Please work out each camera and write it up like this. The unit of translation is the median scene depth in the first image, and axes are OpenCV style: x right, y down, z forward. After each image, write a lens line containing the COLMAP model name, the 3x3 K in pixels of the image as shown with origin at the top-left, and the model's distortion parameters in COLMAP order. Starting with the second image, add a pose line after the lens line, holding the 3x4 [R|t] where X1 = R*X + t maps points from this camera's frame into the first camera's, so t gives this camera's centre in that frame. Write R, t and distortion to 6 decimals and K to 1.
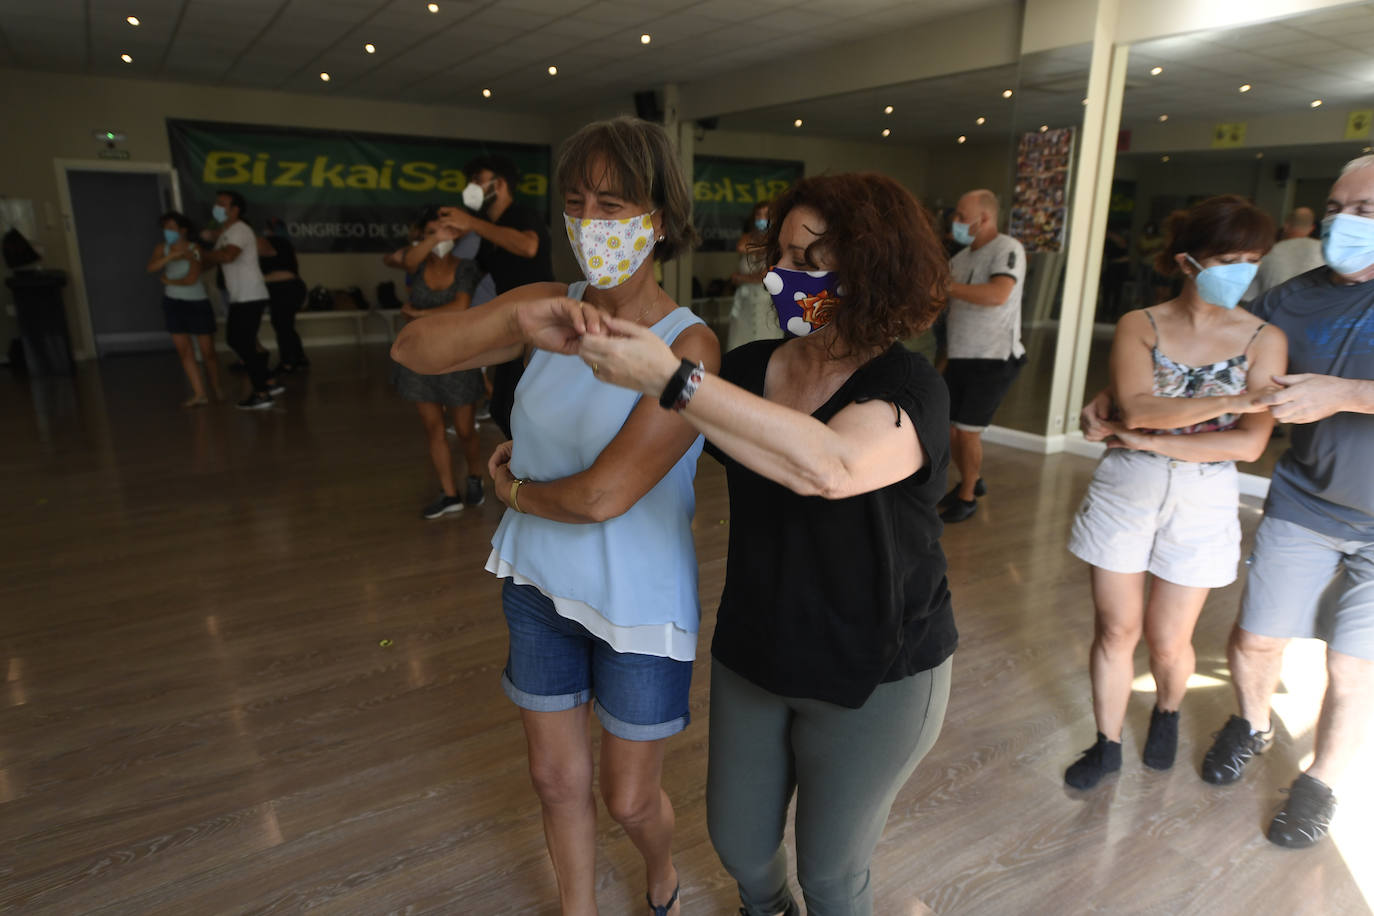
lens RADIAL K [[899.8, 0, 684.1], [0, 899.8, 455.7], [0, 0, 1]] dist [0.006513, -0.005372]
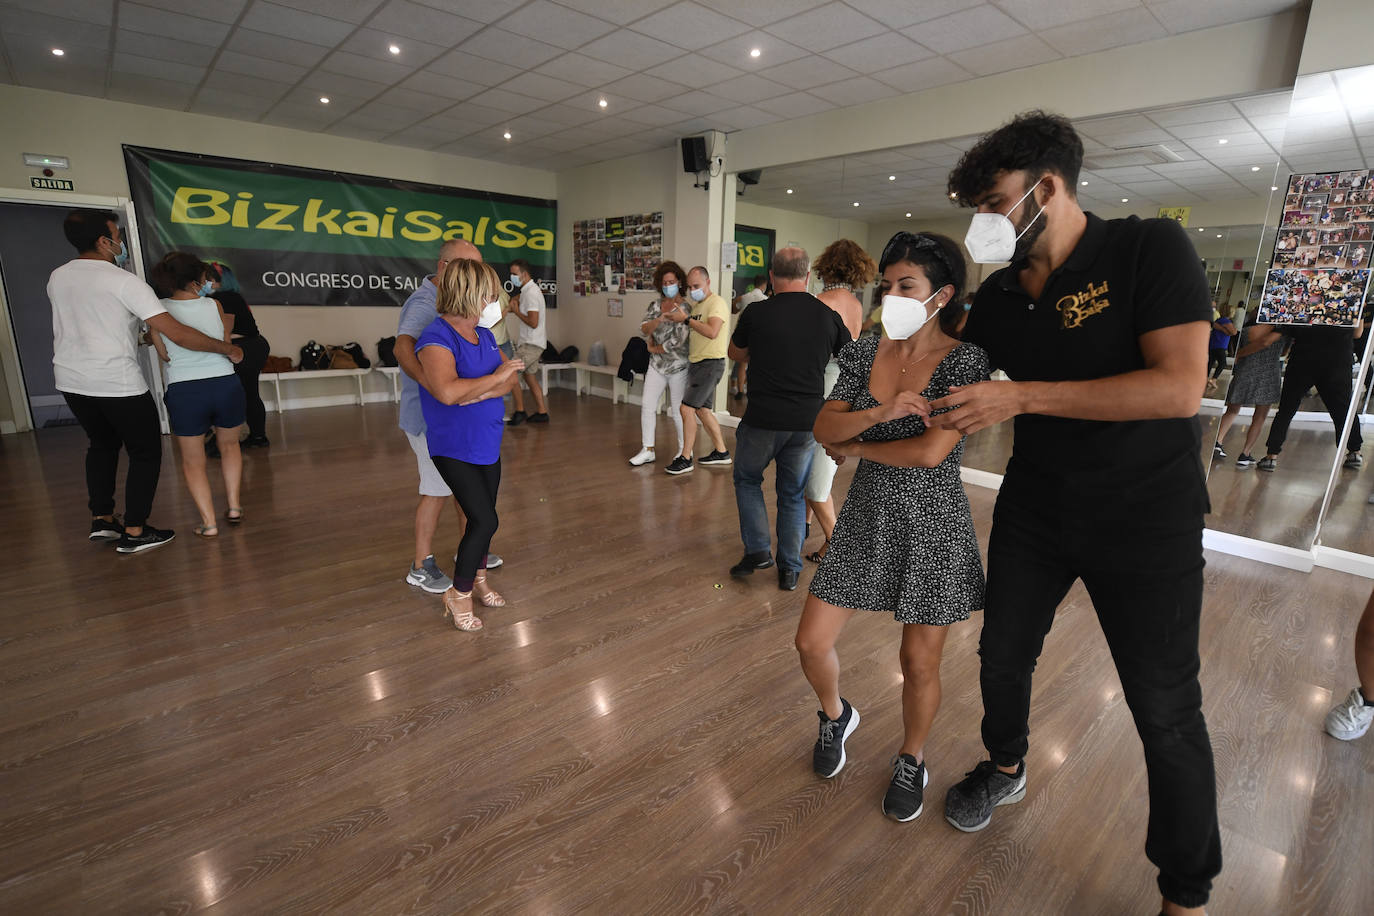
lens RADIAL K [[653.5, 0, 689.9], [0, 653.5, 458.7], [0, 0, 1]] dist [-0.009809, -0.002326]
pose [[0.987001, -0.018928, 0.159594, -0.144097], [0.018246, 0.999817, 0.005743, -0.069776], [-0.159674, -0.002756, 0.987166, 0.303254]]
